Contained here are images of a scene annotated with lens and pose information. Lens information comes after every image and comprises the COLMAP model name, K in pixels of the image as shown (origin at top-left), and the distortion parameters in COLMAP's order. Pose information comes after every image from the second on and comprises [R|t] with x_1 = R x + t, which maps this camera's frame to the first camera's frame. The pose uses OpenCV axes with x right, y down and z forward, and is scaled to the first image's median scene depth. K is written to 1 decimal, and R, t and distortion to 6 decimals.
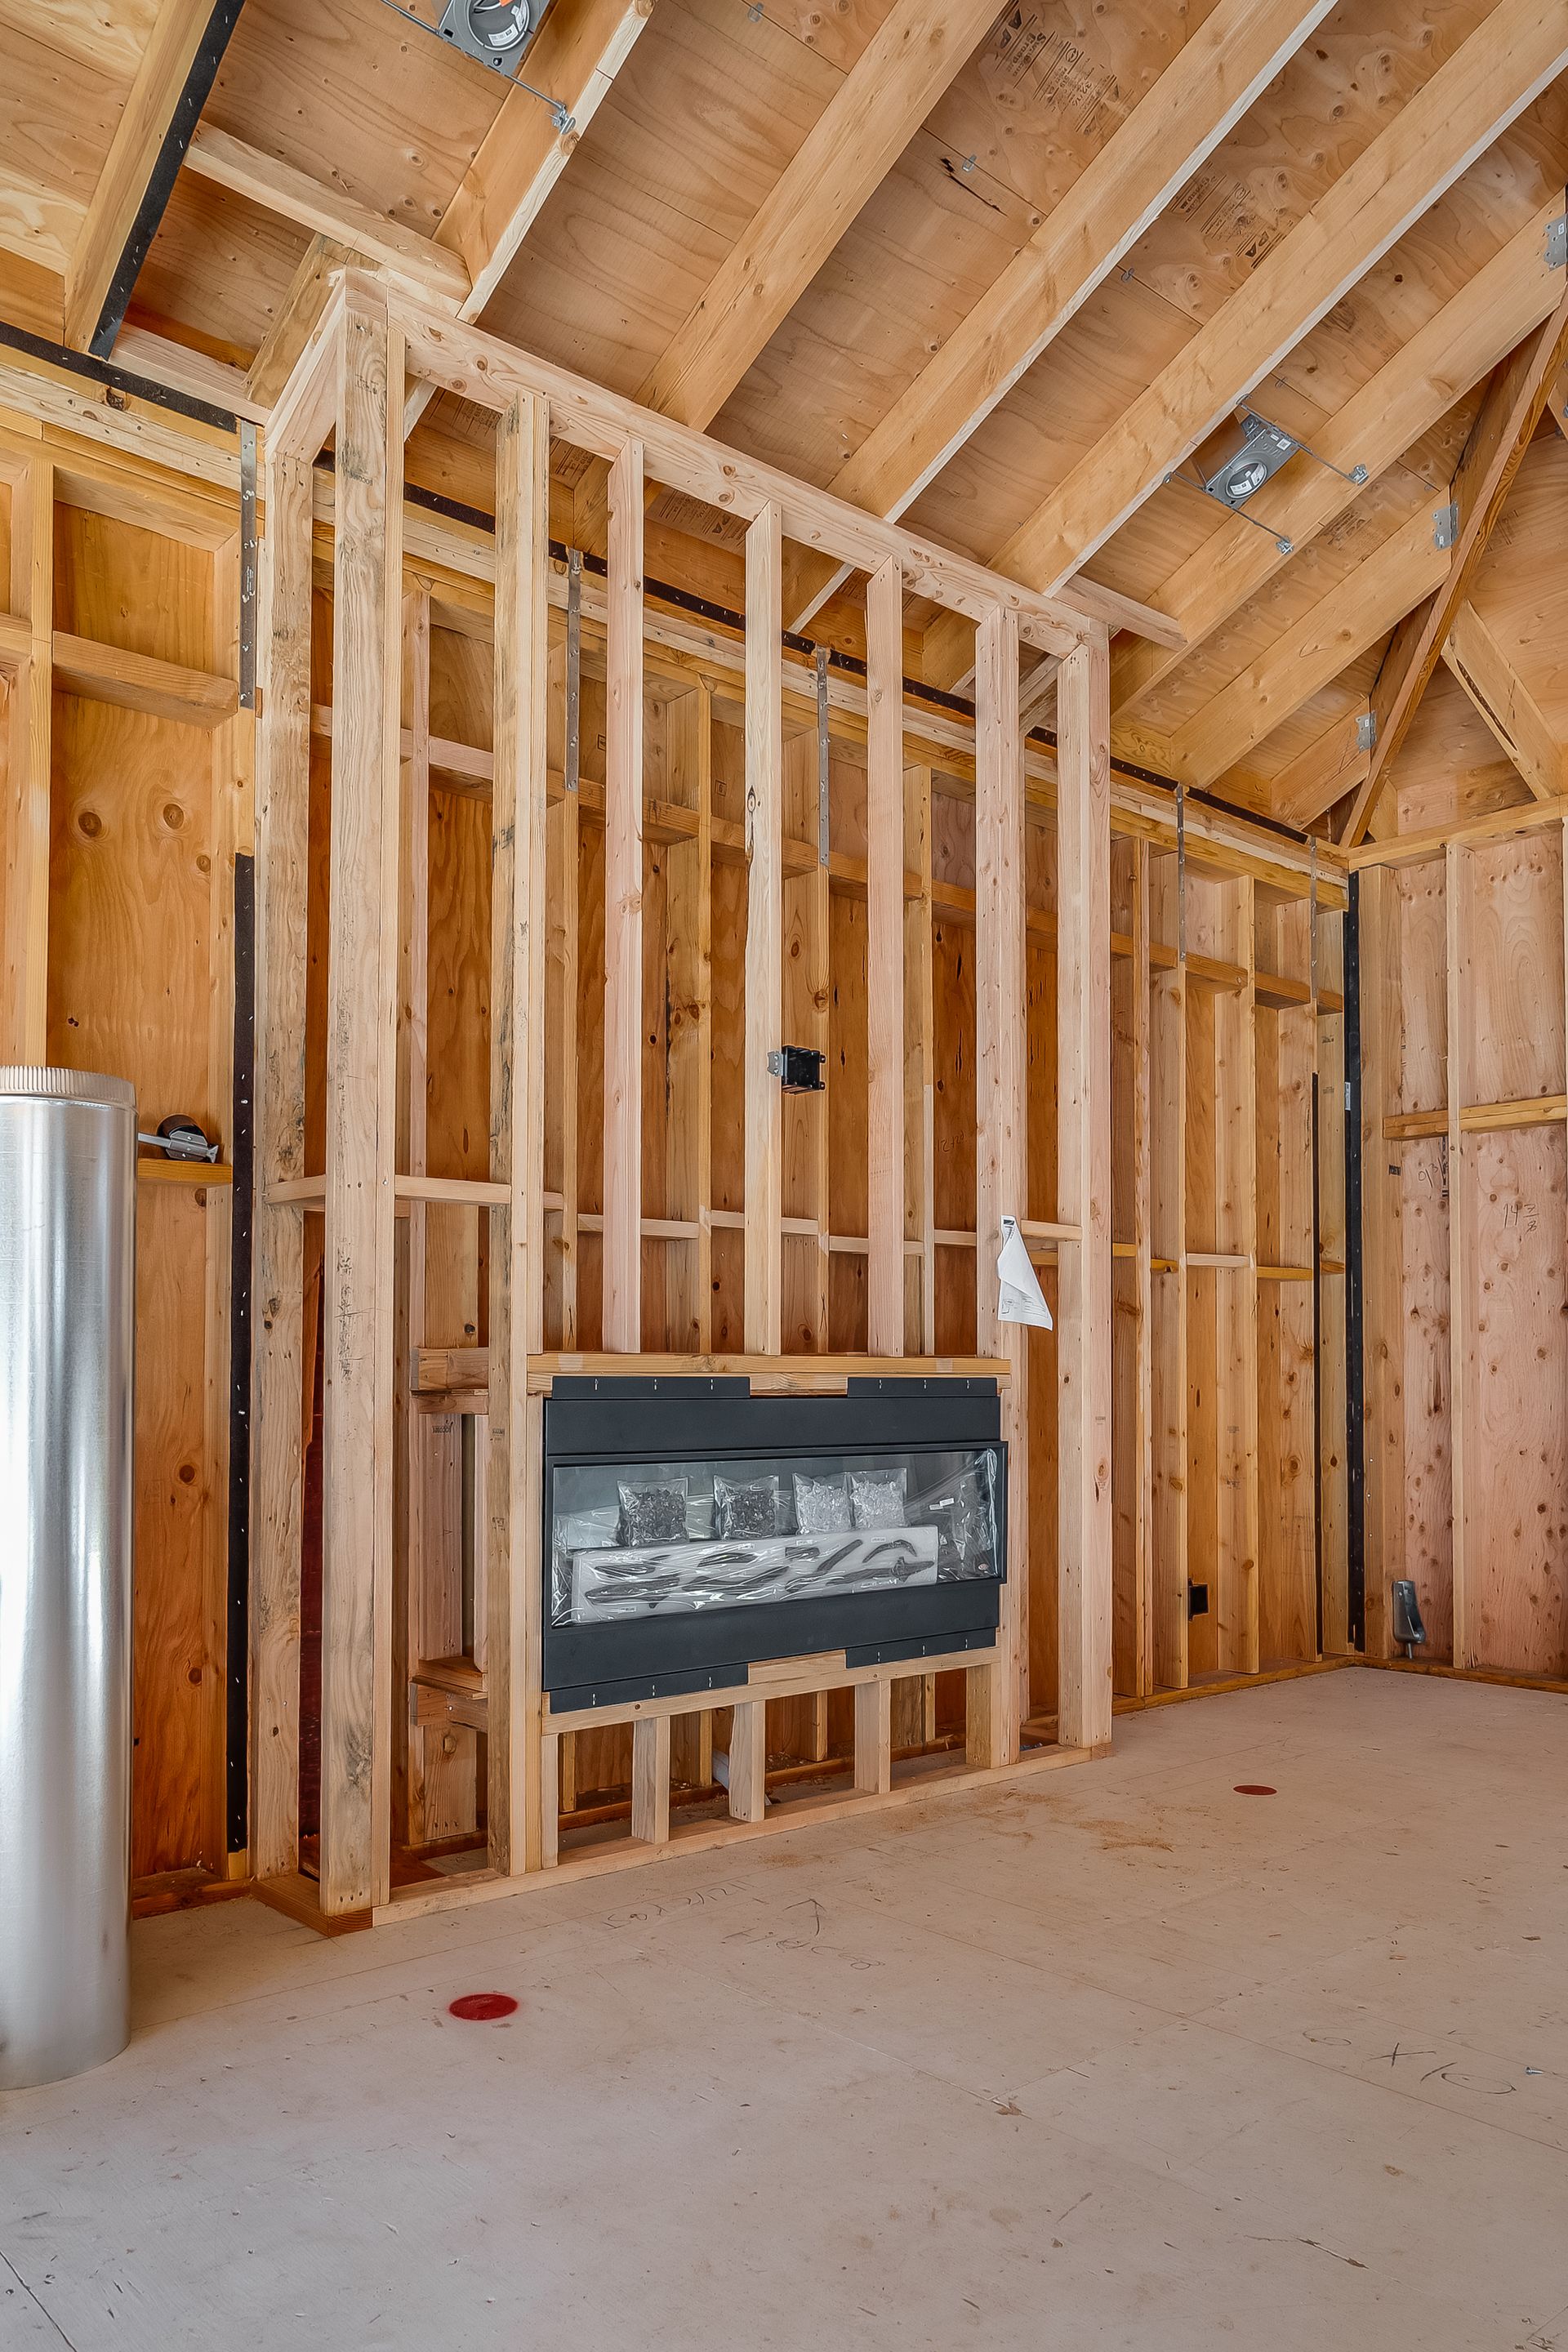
lens RADIAL K [[1693.3, 0, 782.6], [0, 1693.3, 1320.1], [0, 0, 1]] dist [-0.009458, -0.001237]
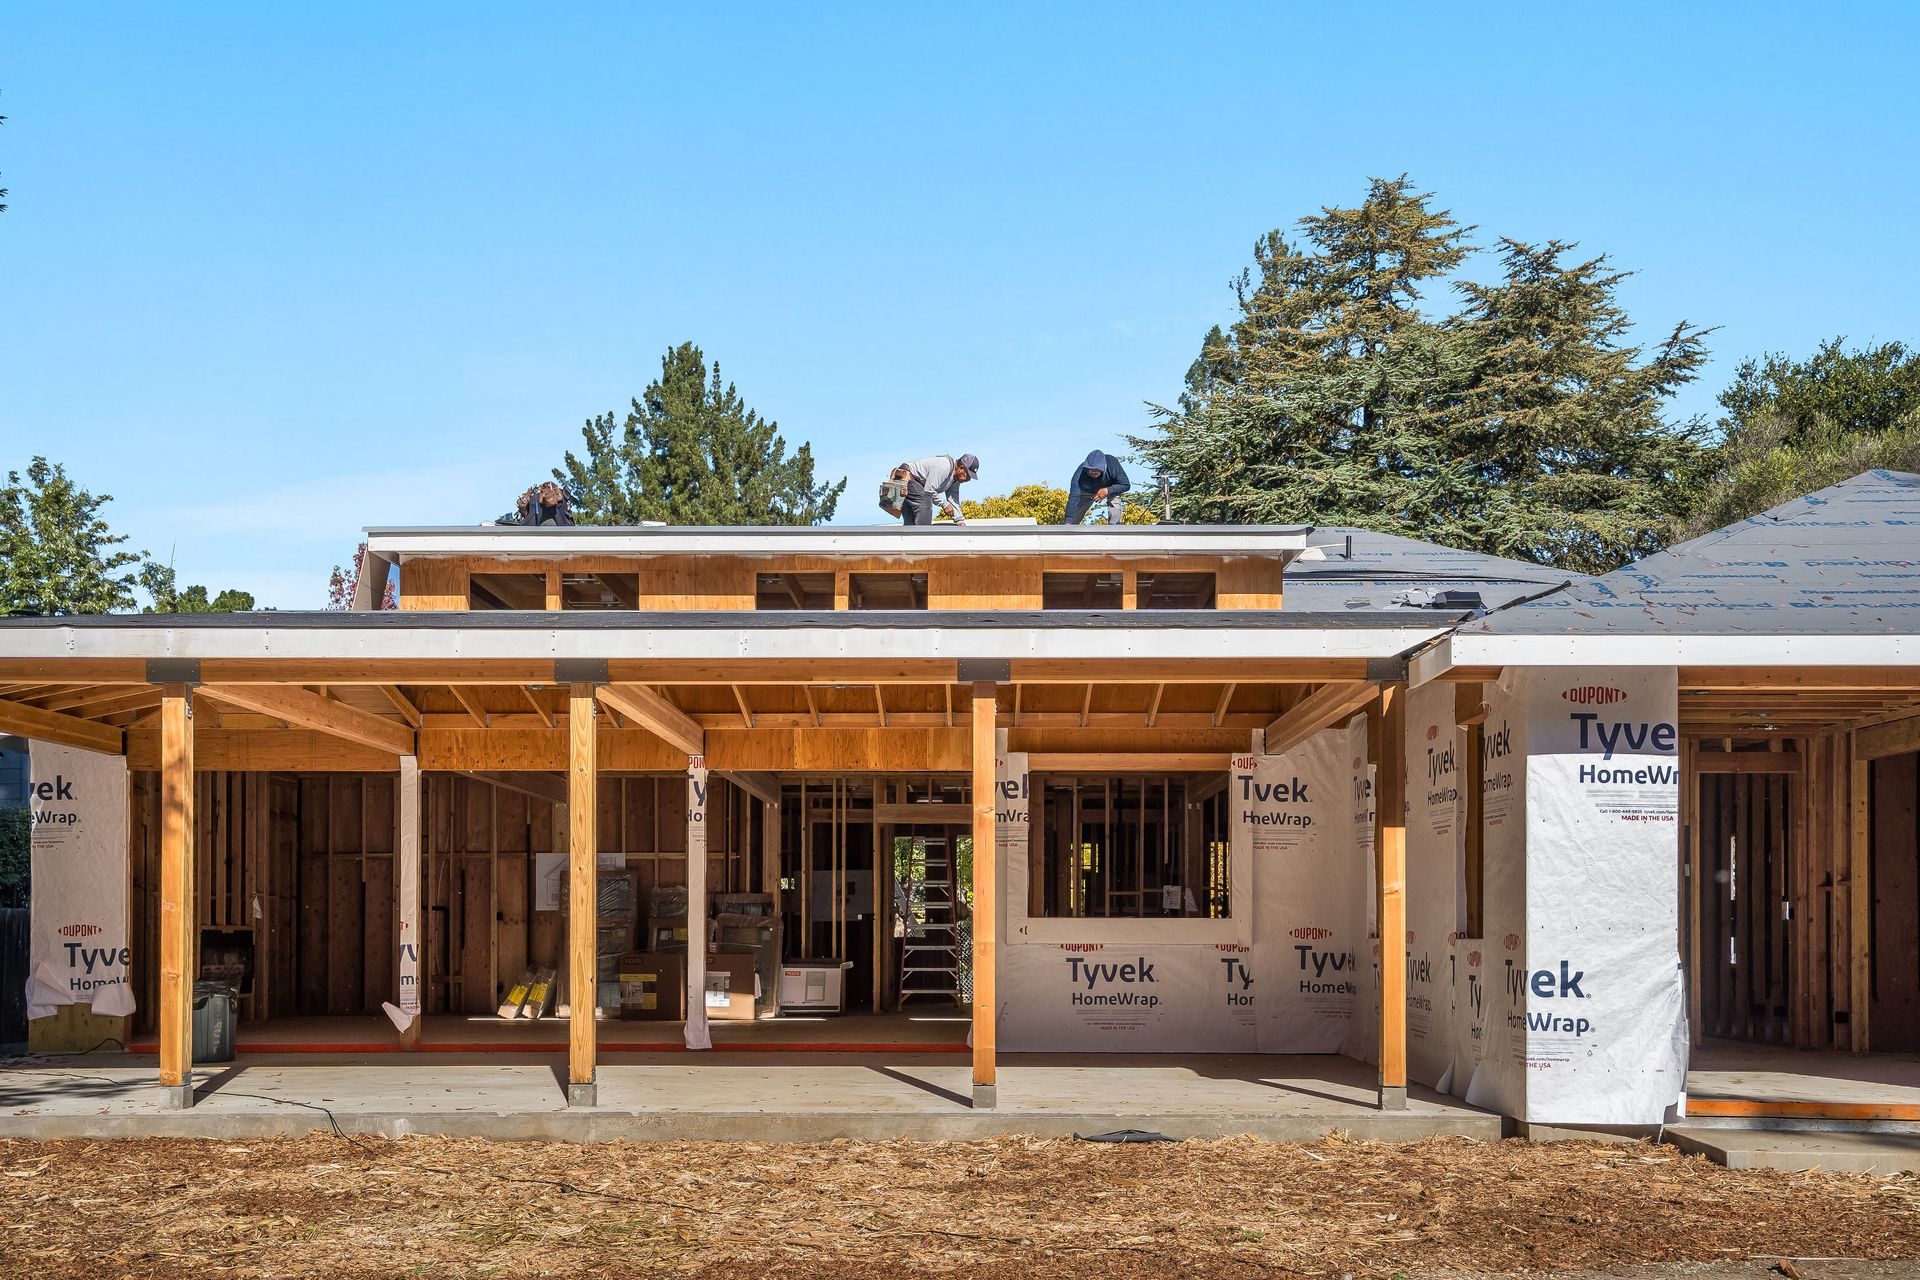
lens RADIAL K [[1918.6, 0, 941.7], [0, 1918.6, 864.6], [0, 0, 1]] dist [0.026673, 0.005445]
pose [[0.676690, 0.023577, 0.735890, -2.516198], [-0.020483, 0.999703, -0.013194, -0.112529], [-0.735983, -0.006145, 0.676973, -3.937676]]
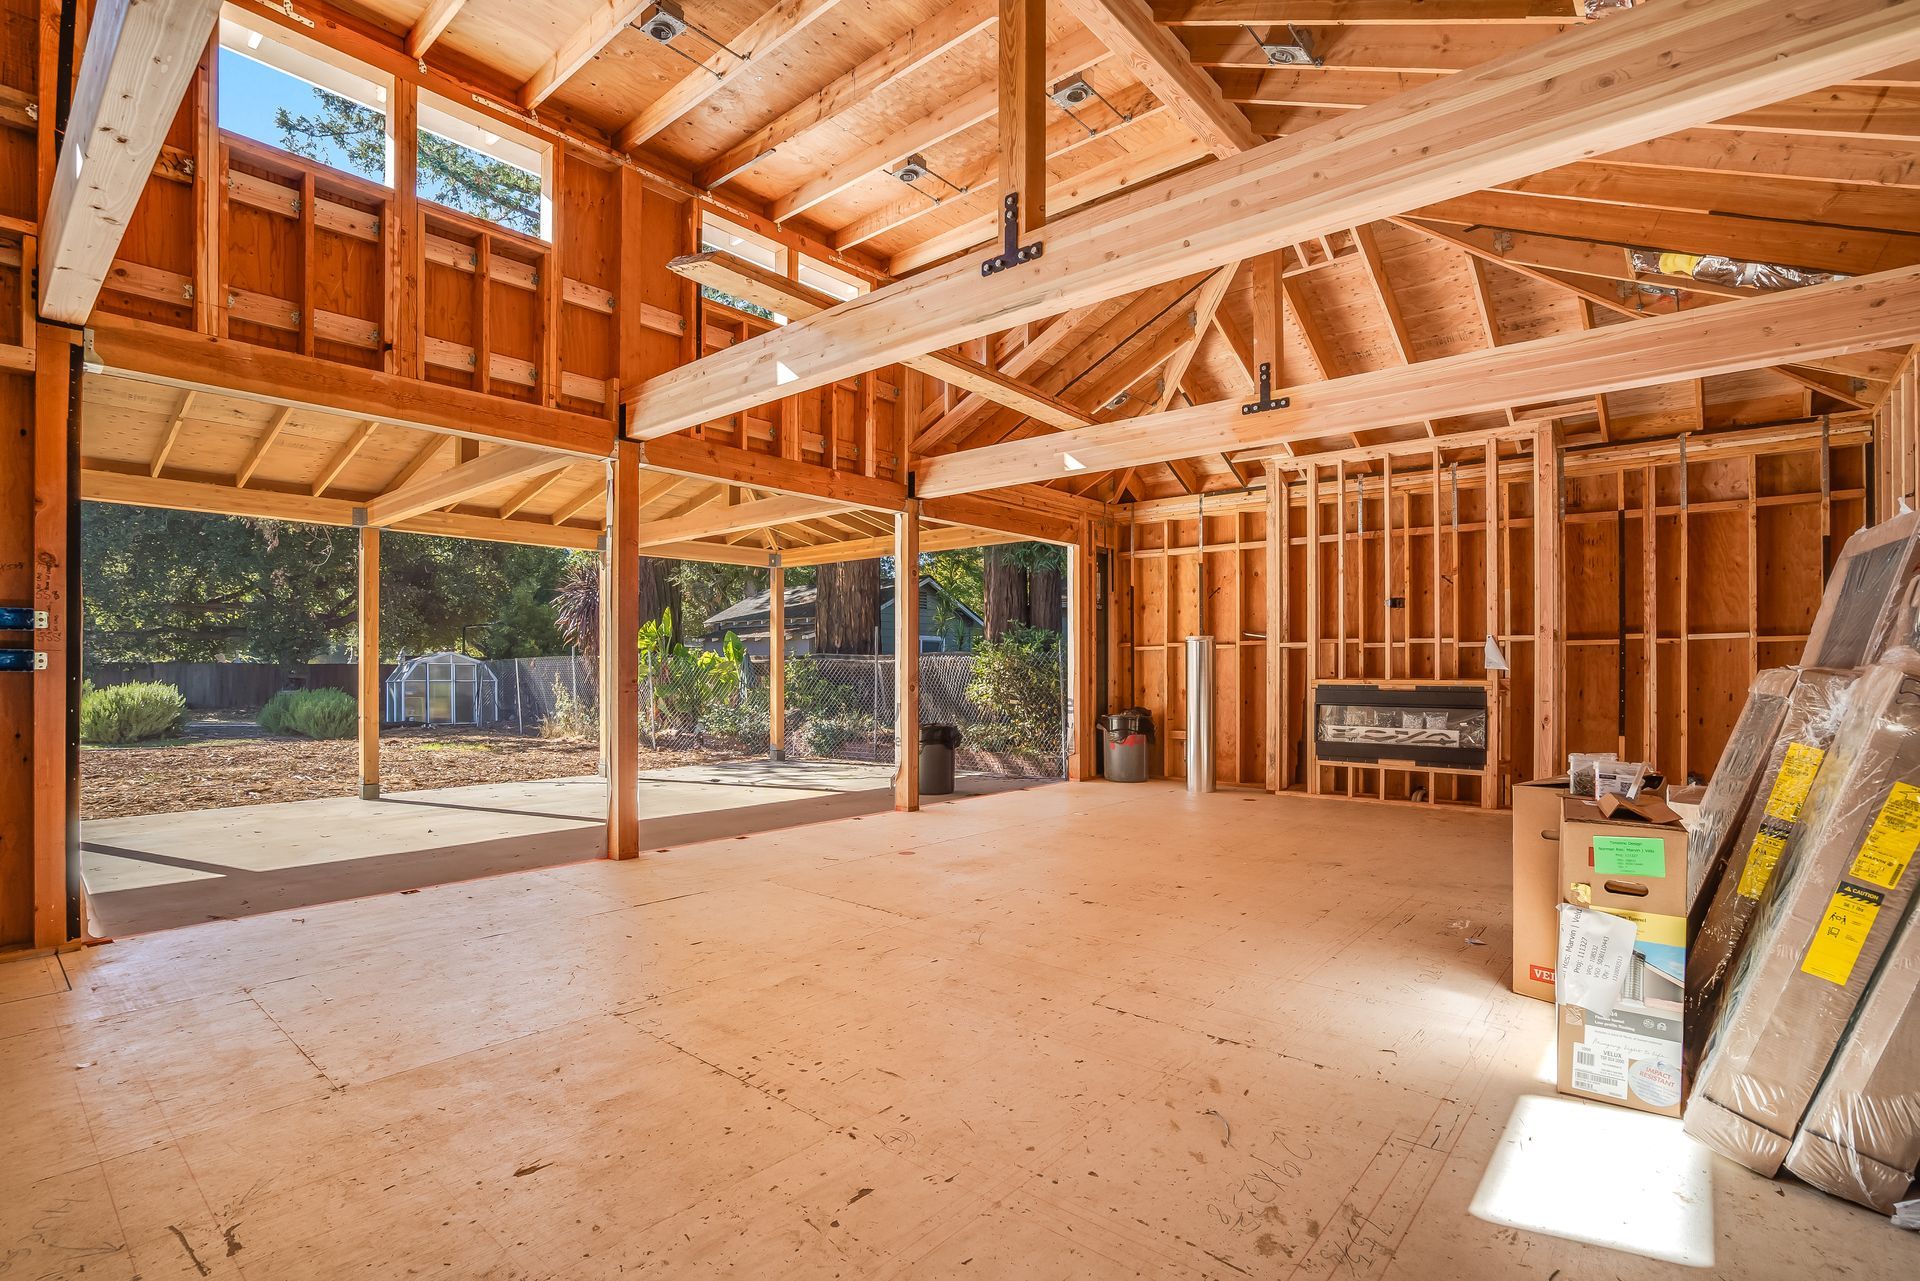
lens RADIAL K [[905.0, 0, 953.8], [0, 905.0, 665.9], [0, 0, 1]] dist [-0.059656, 0.024192]
pose [[0.137977, -0.006861, -0.990412, 1.812390], [0.030049, 0.999545, -0.002738, -0.032960], [0.989980, -0.029383, 0.138120, -0.238467]]
